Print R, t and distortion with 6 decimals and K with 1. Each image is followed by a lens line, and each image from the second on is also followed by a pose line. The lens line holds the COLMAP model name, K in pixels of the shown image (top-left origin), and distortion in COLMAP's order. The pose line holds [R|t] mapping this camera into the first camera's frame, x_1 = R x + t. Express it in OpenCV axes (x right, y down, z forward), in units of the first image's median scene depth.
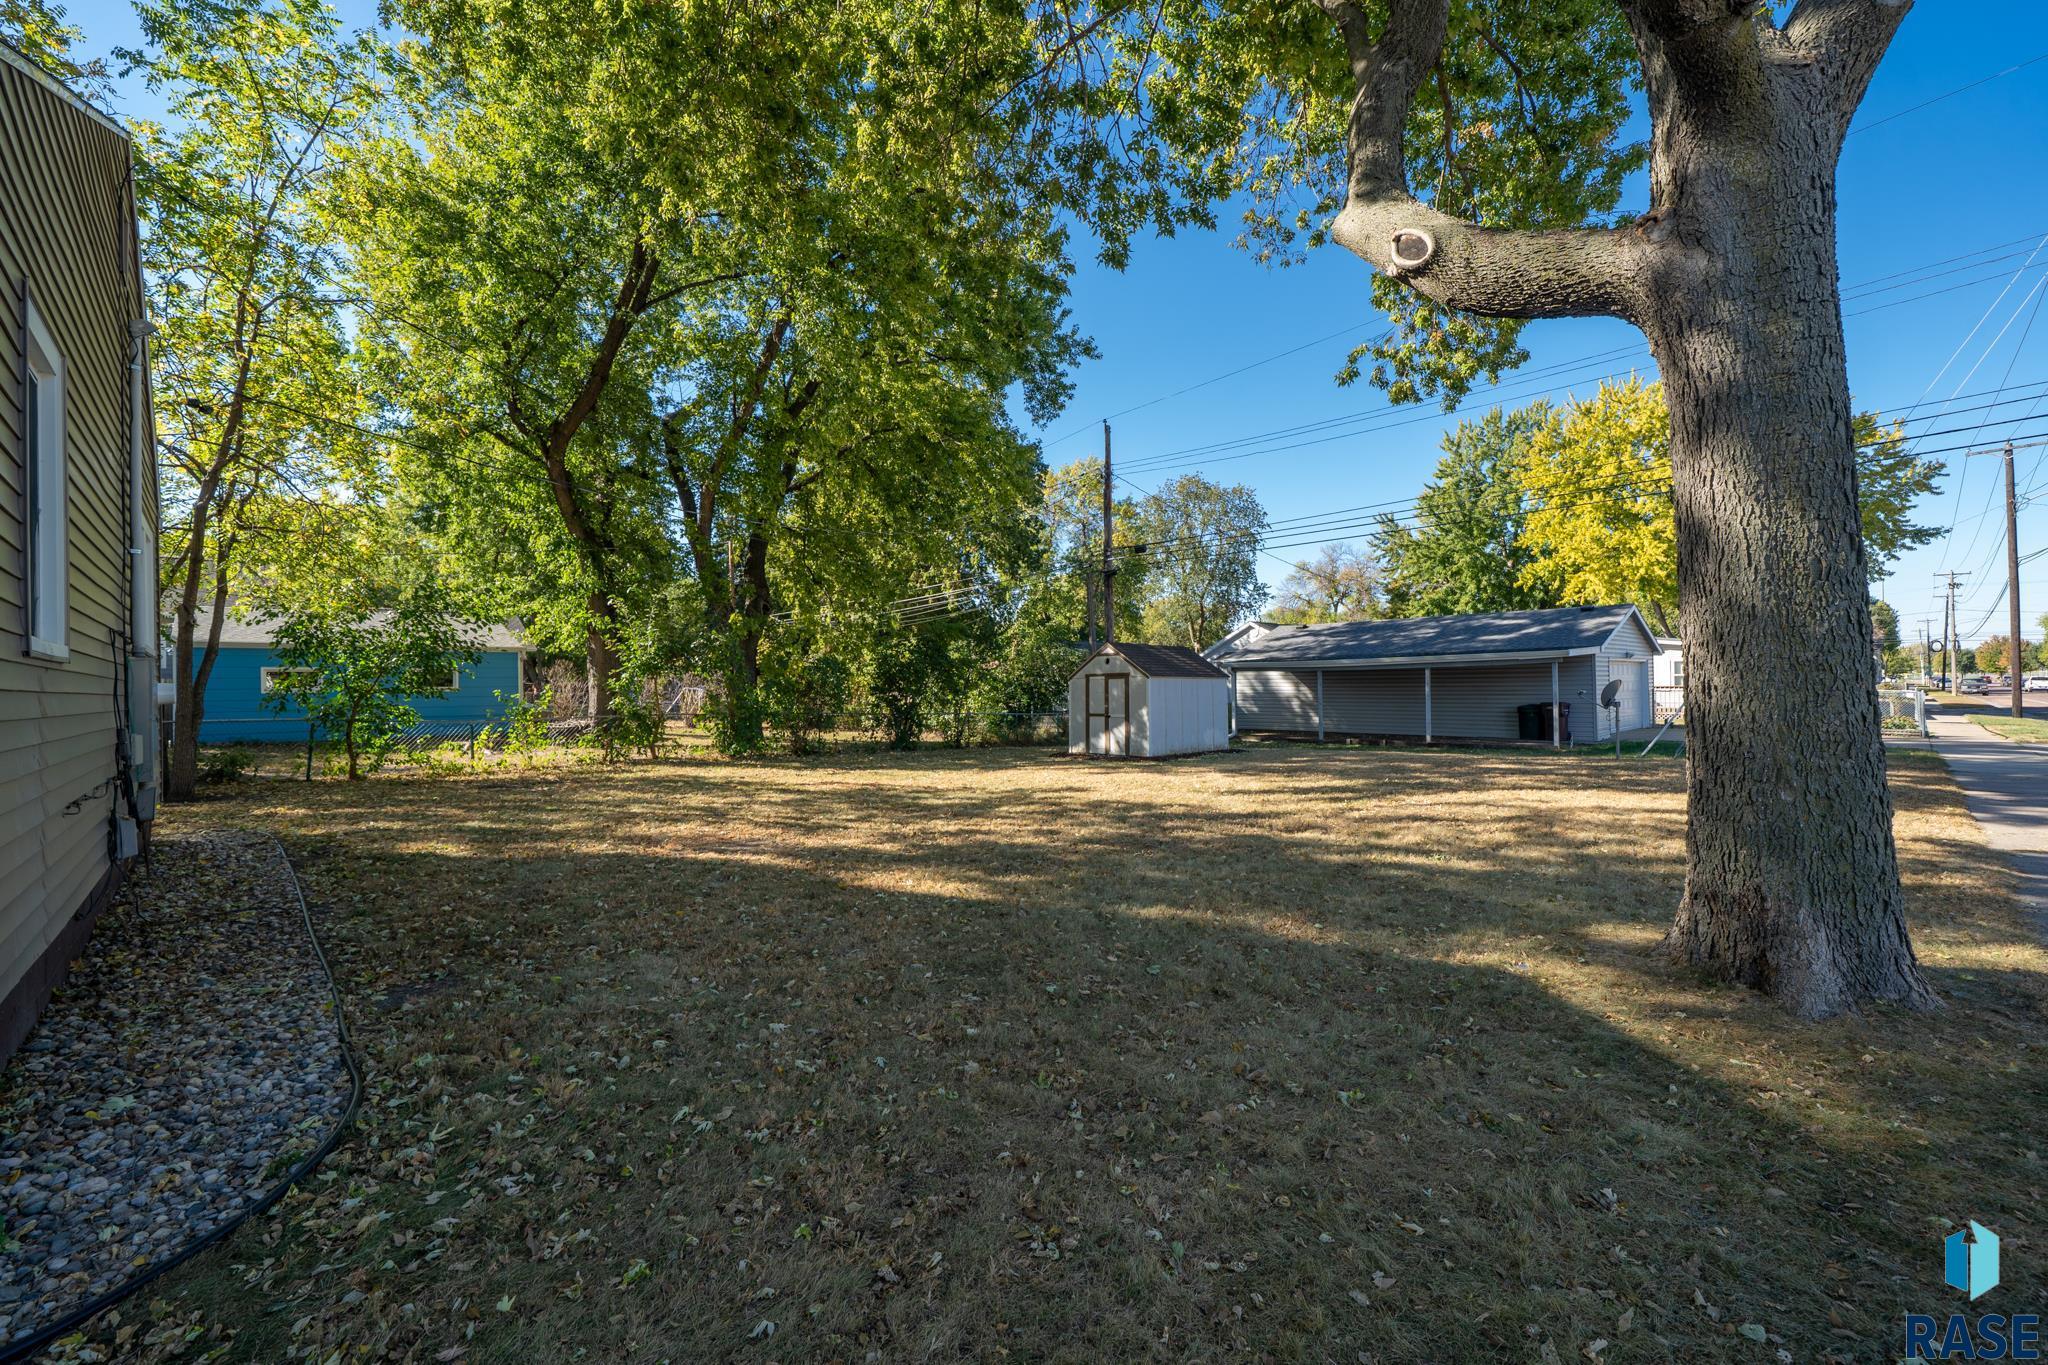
lens RADIAL K [[796.1, 0, 1035.5], [0, 796.1, 680.9], [0, 0, 1]] dist [-0.002106, -0.000261]
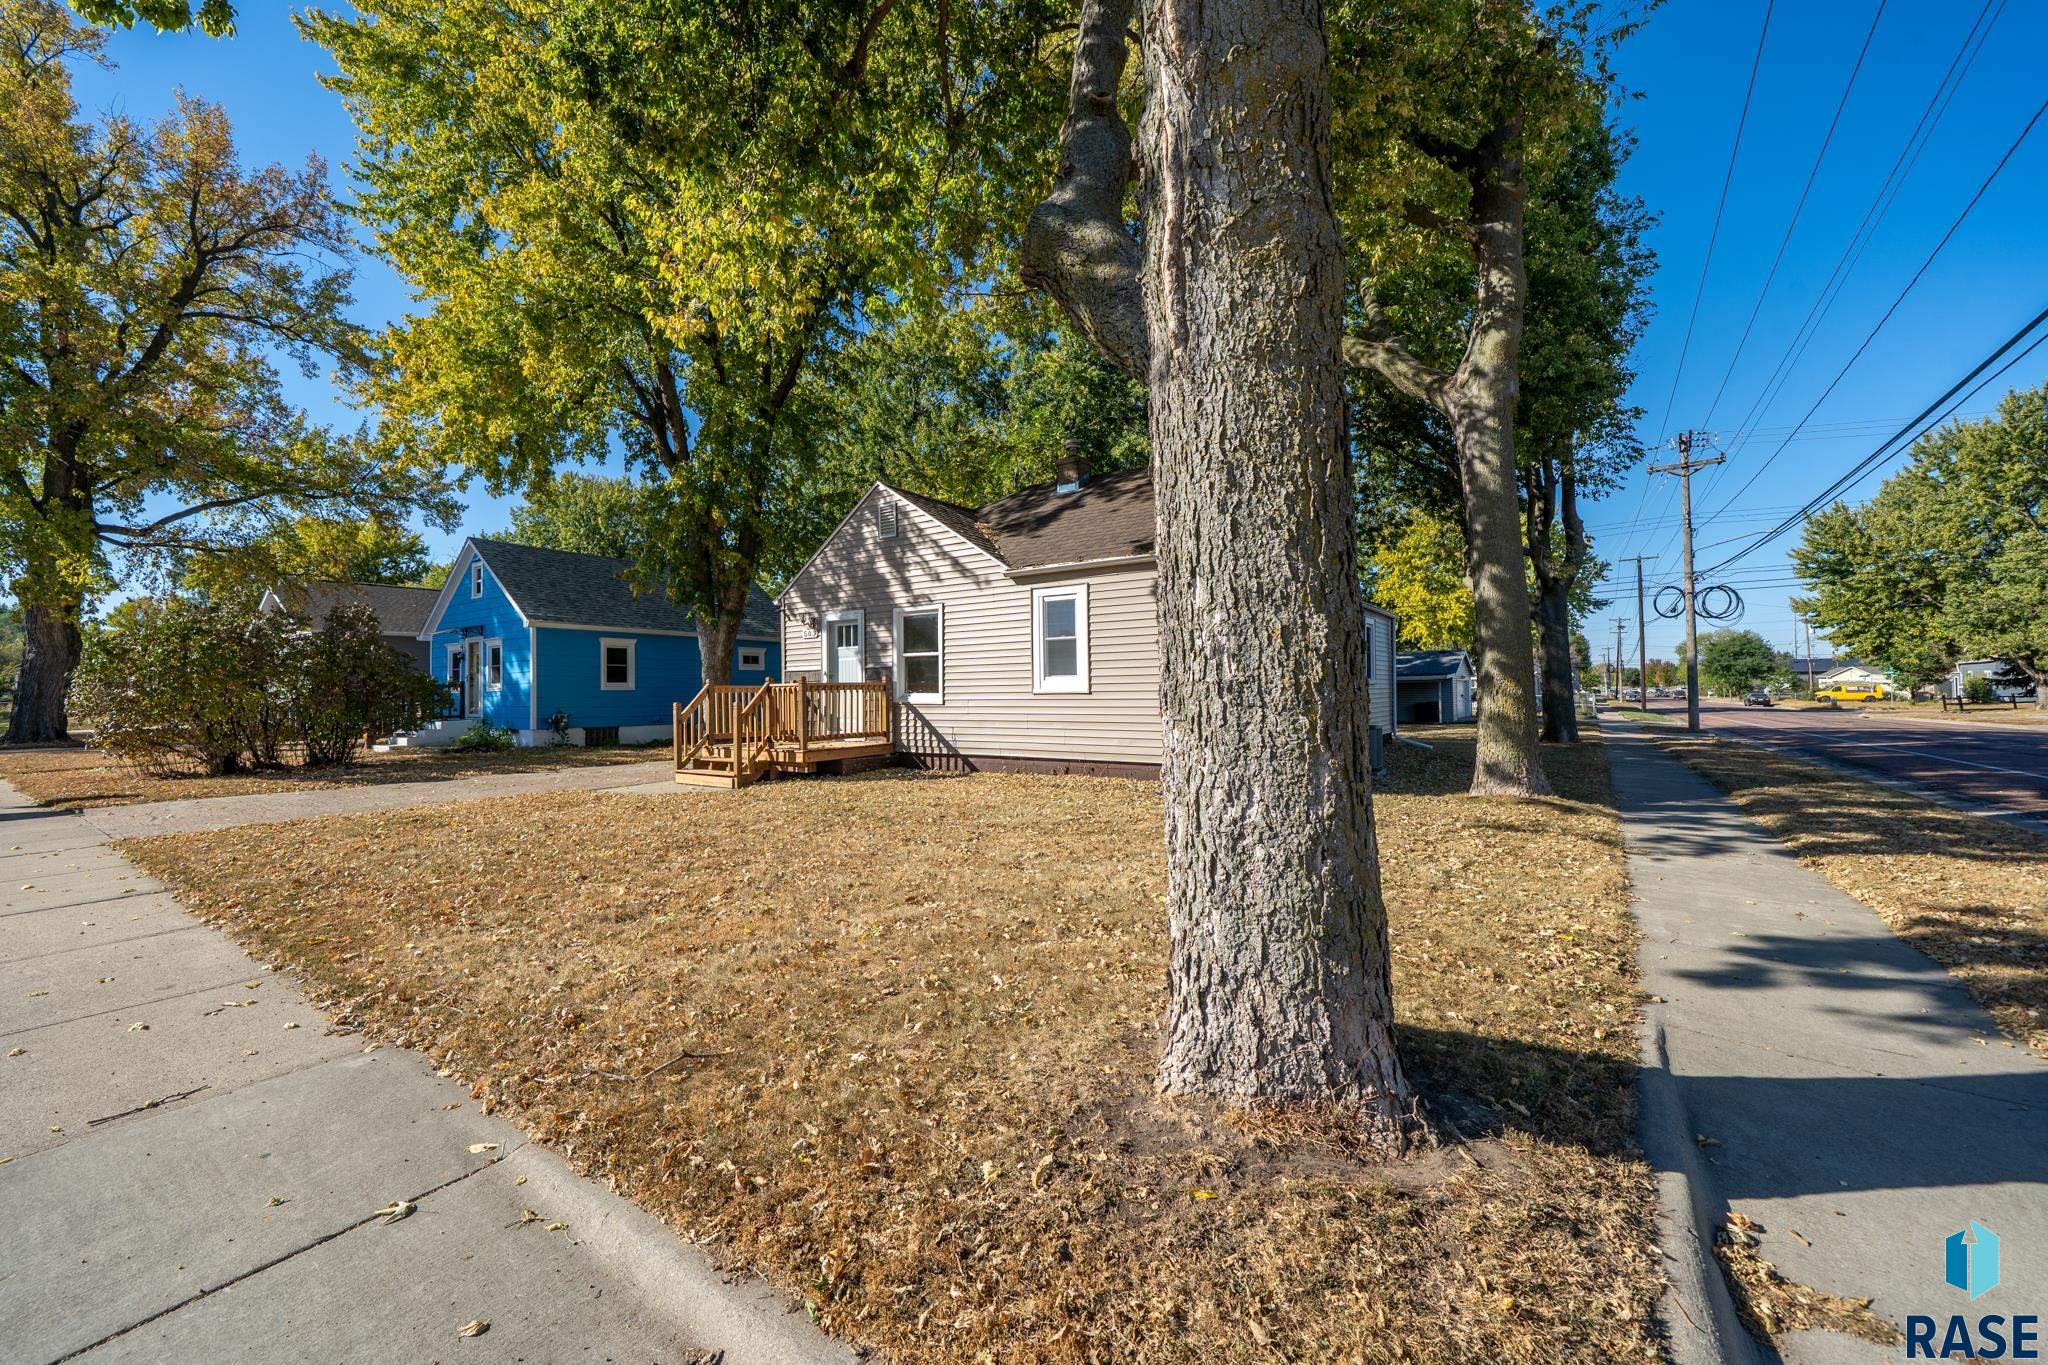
lens RADIAL K [[796.1, 0, 1024.3], [0, 796.1, 685.0], [0, 0, 1]] dist [-0.002106, -0.000261]
pose [[0.978626, 0.007764, 0.205499, -0.398881], [-0.006940, 0.999965, -0.004733, -0.000597], [-0.205529, 0.003206, 0.978646, -0.380982]]
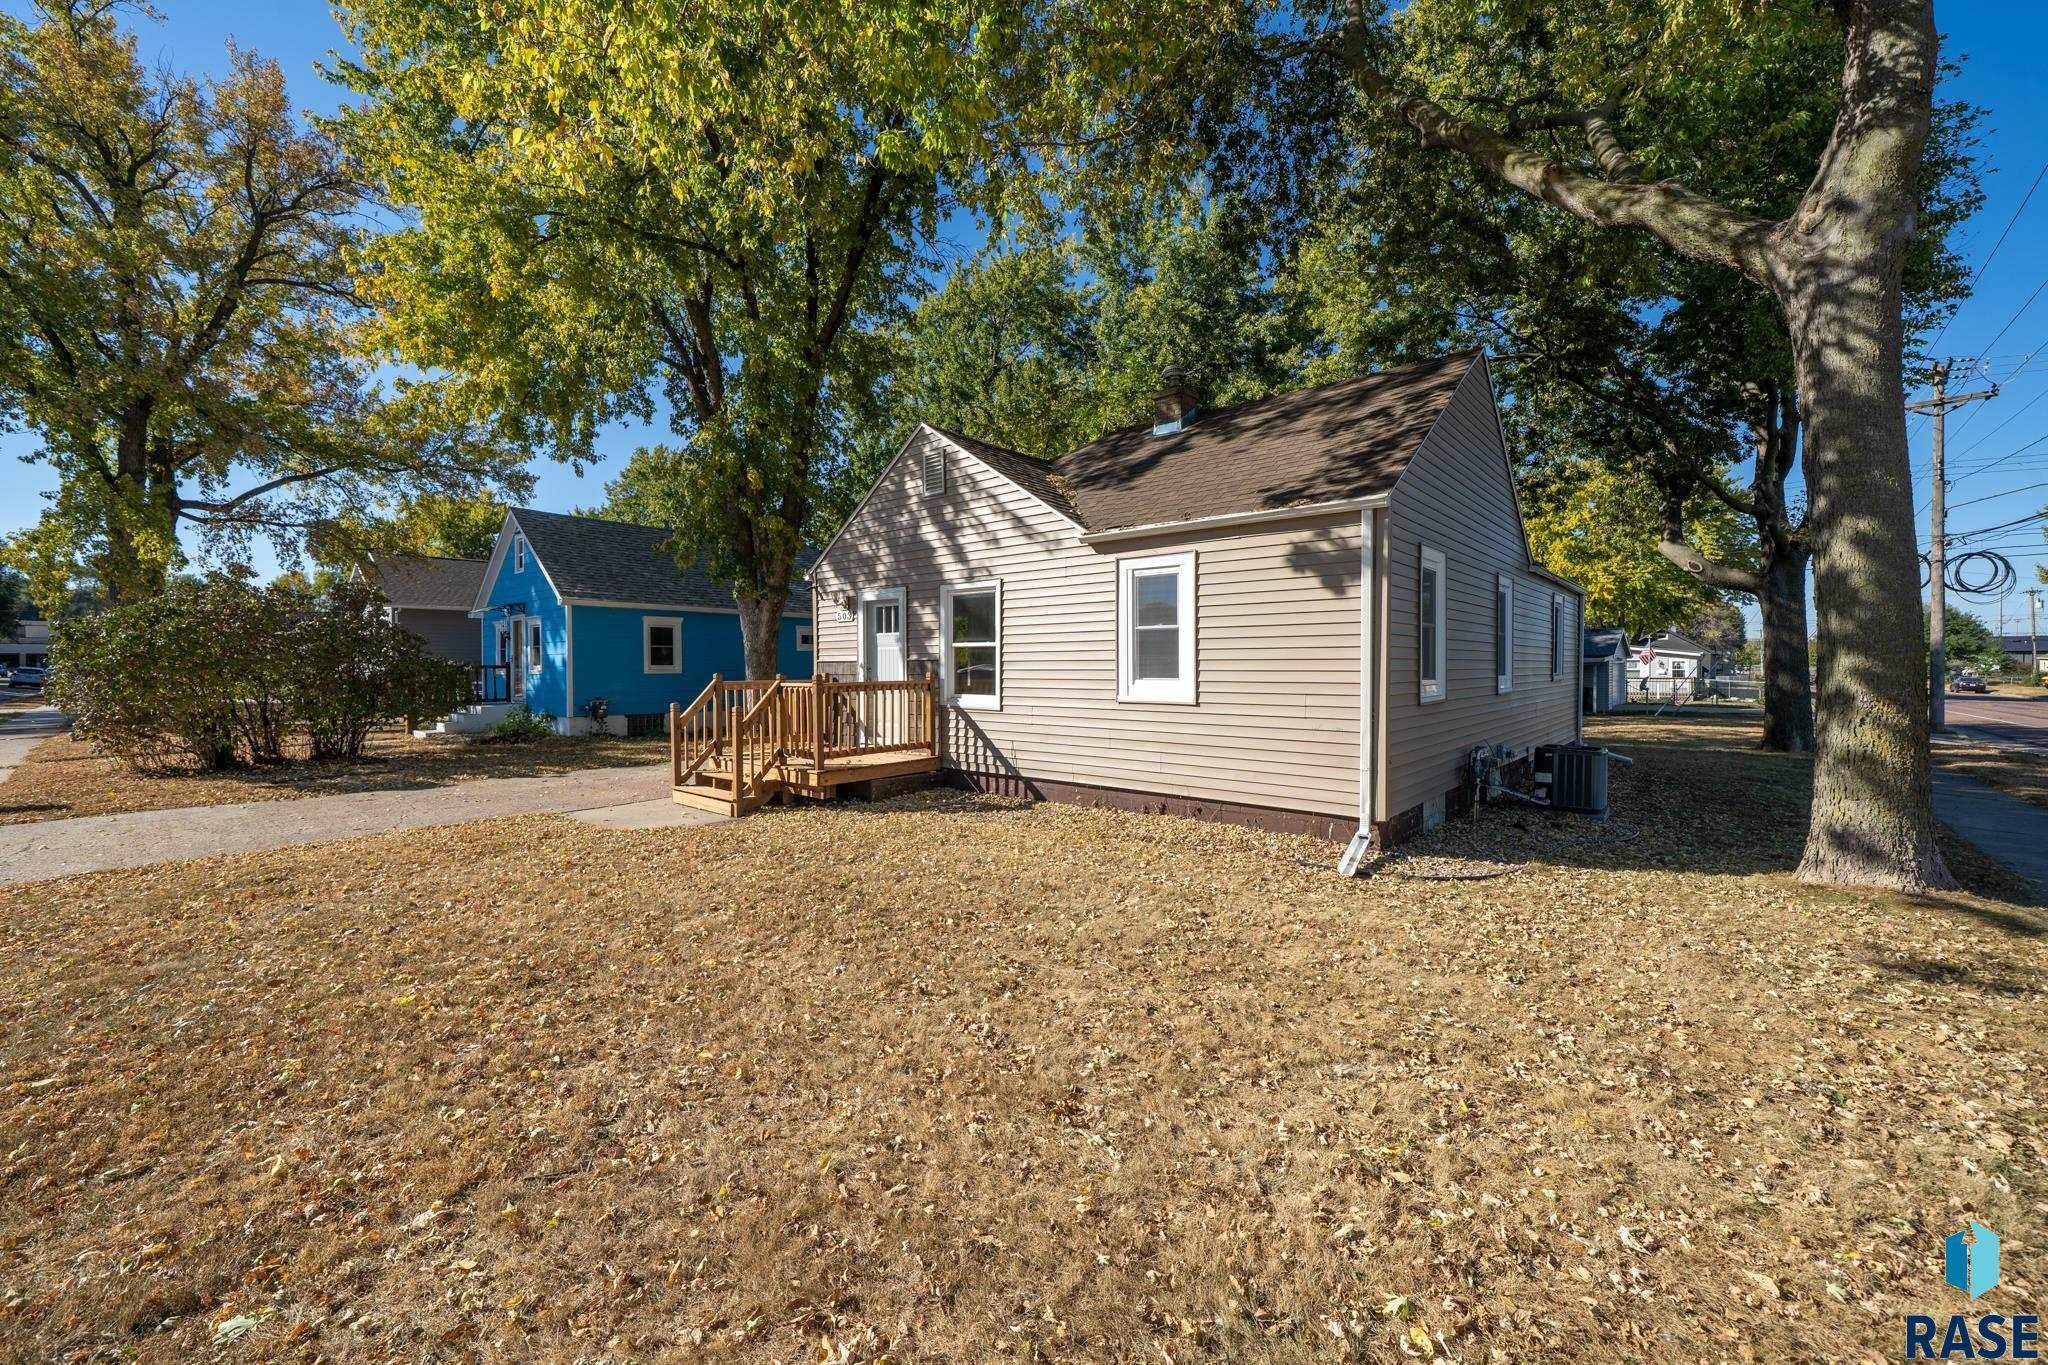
lens RADIAL K [[796.1, 0, 1032.6], [0, 796.1, 682.9], [0, 0, 1]] dist [-0.002106, -0.000261]
pose [[0.994464, 0.011462, 0.104448, -0.382766], [-0.014532, 0.999483, 0.028680, -0.008928], [-0.104065, -0.030039, 0.994117, -0.313881]]
